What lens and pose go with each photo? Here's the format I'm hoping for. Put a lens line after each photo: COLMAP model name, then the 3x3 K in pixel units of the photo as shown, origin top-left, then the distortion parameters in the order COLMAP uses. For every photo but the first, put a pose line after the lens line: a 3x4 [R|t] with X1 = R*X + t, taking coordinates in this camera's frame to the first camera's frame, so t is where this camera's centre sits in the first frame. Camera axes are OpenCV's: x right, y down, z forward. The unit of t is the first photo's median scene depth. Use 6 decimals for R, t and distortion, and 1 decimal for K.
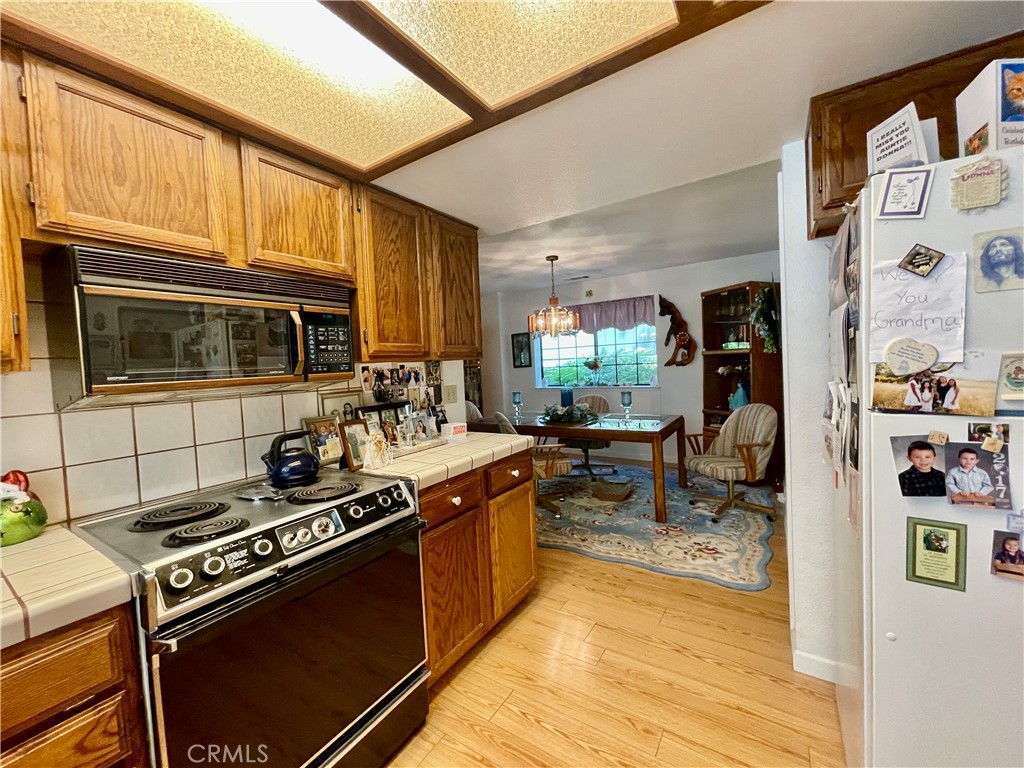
lens RADIAL K [[408.3, 0, 506.1], [0, 408.3, 379.7], [0, 0, 1]] dist [0.000125, -0.000100]
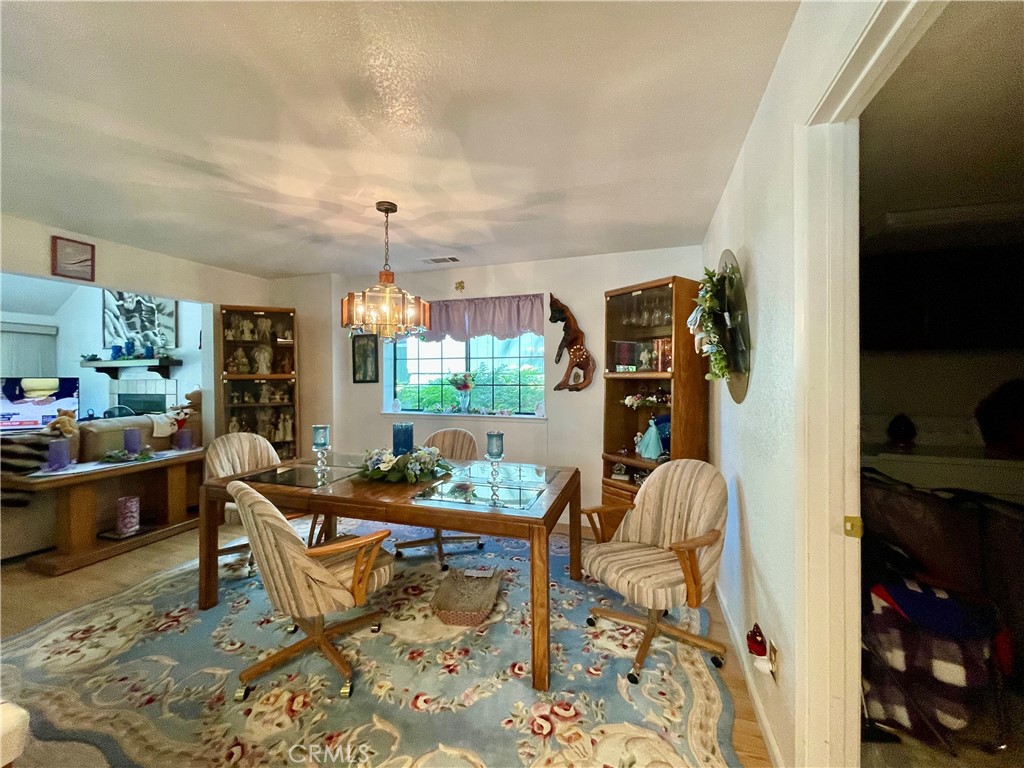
lens RADIAL K [[408.3, 0, 506.1], [0, 408.3, 379.7], [0, 0, 1]] dist [0.000125, -0.000100]
pose [[0.965874, 0.044291, 0.255198, 0.129974], [-0.035555, 0.998616, -0.038746, -0.023388], [-0.256561, 0.028350, 0.966112, 0.348765]]
